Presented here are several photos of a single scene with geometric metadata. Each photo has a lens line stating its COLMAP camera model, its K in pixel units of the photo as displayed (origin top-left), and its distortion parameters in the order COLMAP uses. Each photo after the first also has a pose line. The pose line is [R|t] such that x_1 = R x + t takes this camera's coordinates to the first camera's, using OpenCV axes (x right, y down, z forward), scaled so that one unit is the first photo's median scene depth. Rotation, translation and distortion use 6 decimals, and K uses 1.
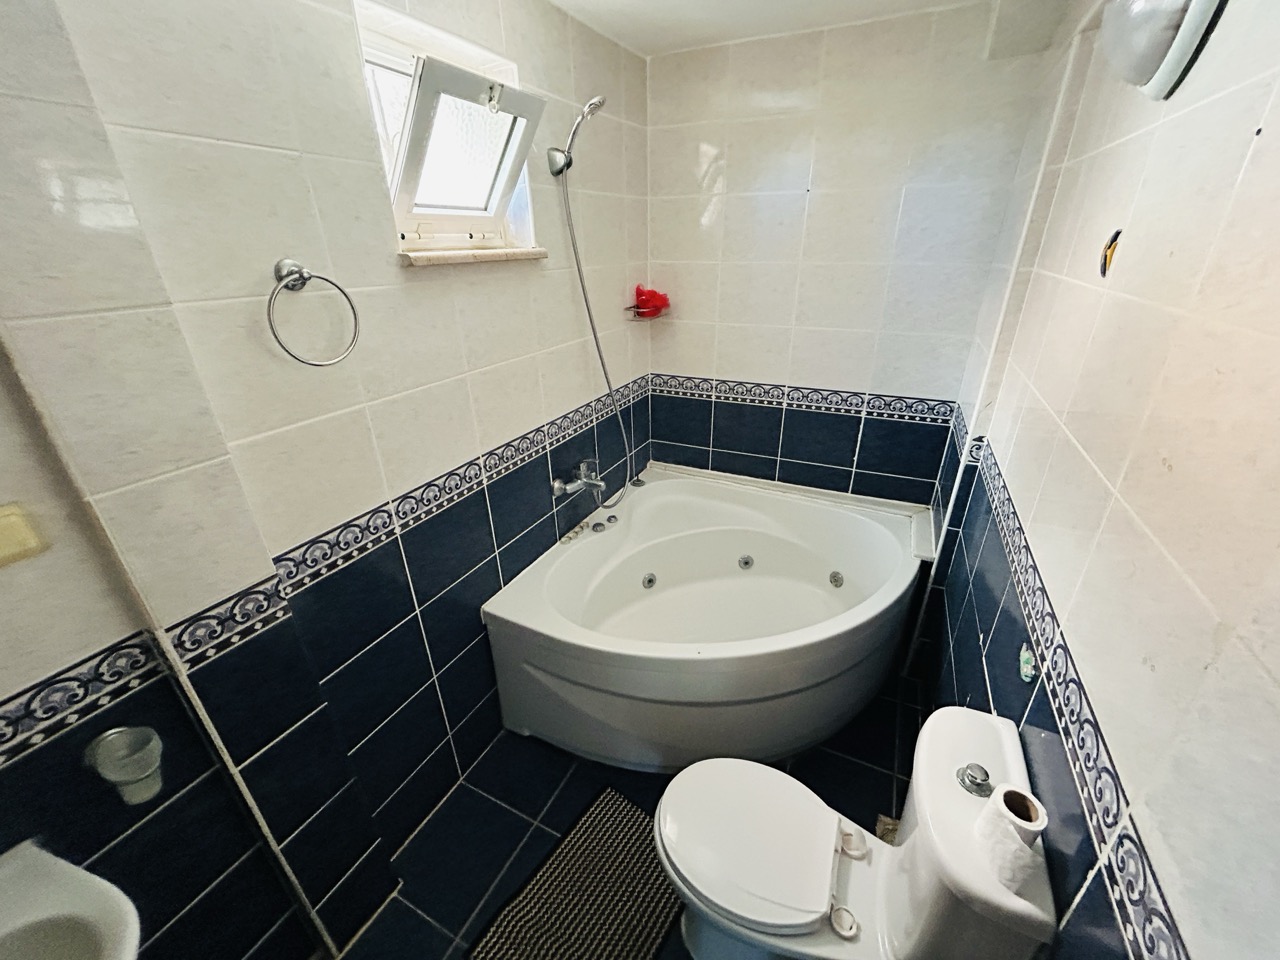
lens RADIAL K [[514.4, 0, 641.7], [0, 514.4, 477.0], [0, 0, 1]] dist [0.001025, -0.000063]
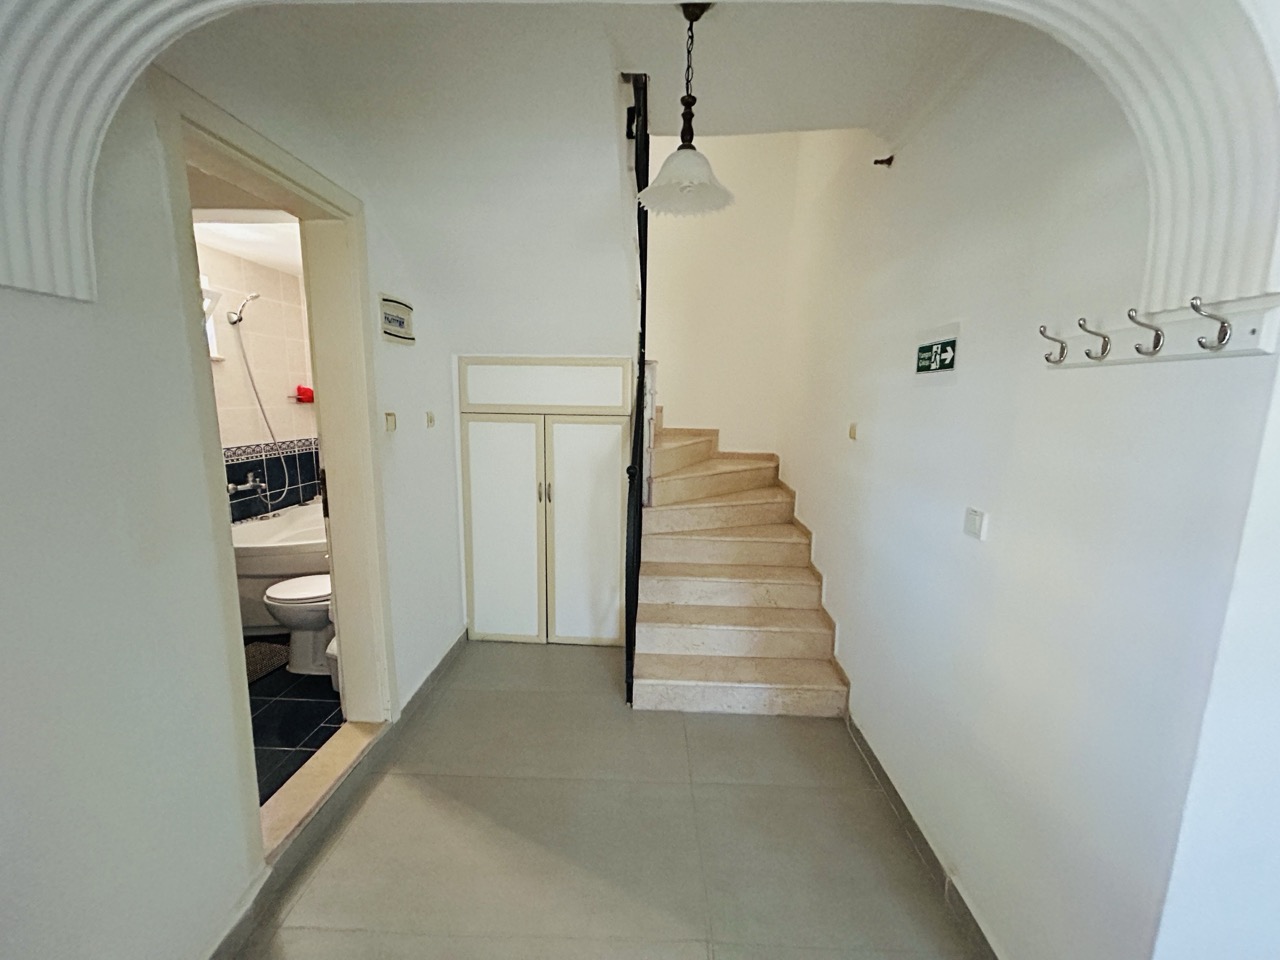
lens RADIAL K [[514.4, 0, 644.5], [0, 514.4, 478.5], [0, 0, 1]] dist [0.001025, -0.000063]
pose [[0.908933, -0.037500, 0.415252, 0.392702], [0.151064, 0.957897, -0.244156, 0.648568], [-0.388613, 0.284651, 0.876330, -1.086148]]
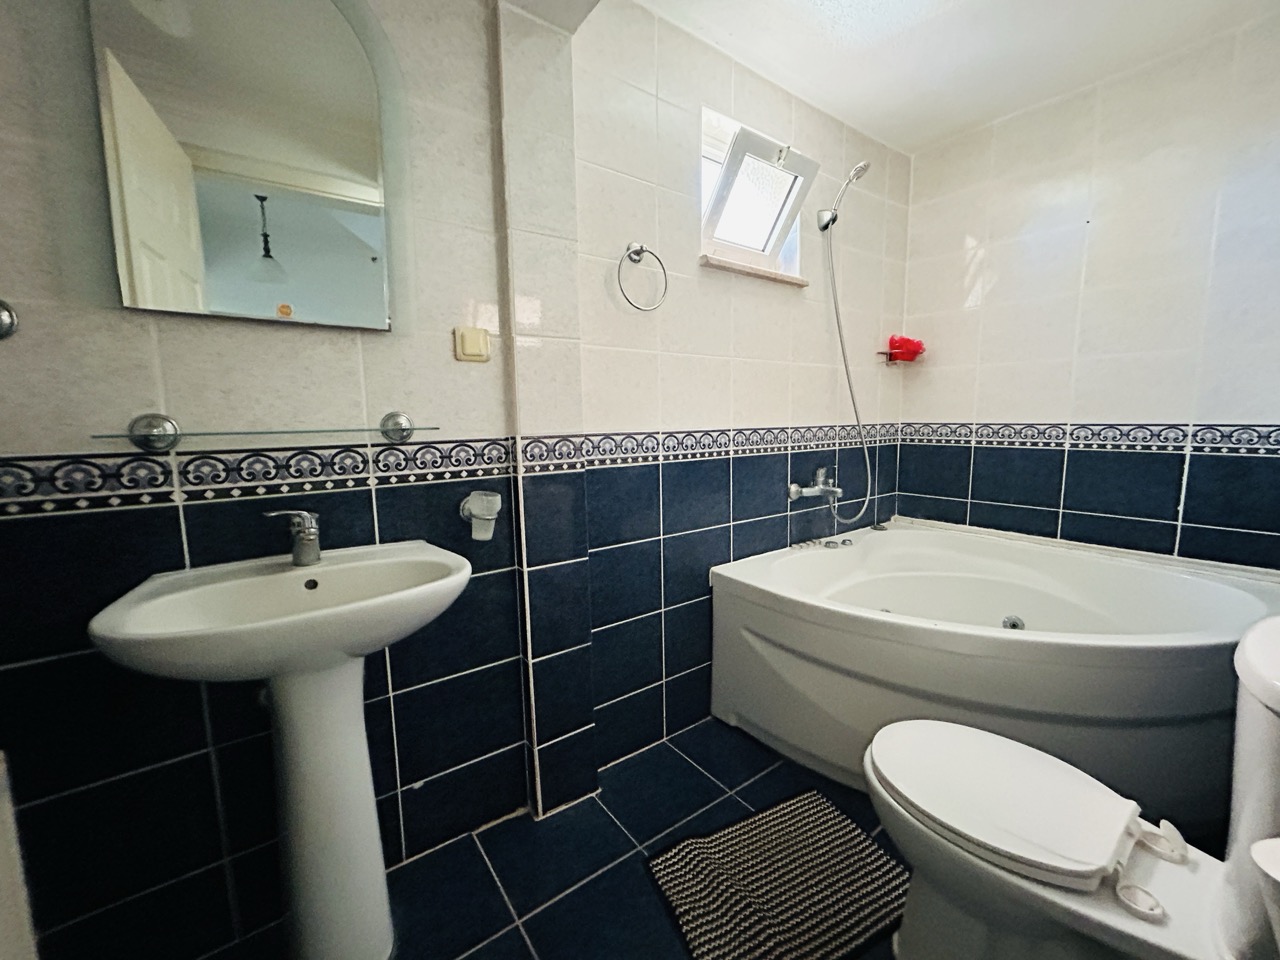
lens RADIAL K [[514.4, 0, 641.7], [0, 514.4, 477.6], [0, 0, 1]] dist [0.001025, -0.000063]
pose [[0.889807, 0.056865, -0.452781, 0.038384], [-0.192297, 0.946534, -0.259027, 0.352160], [0.413843, 0.317552, 0.853168, -0.050203]]
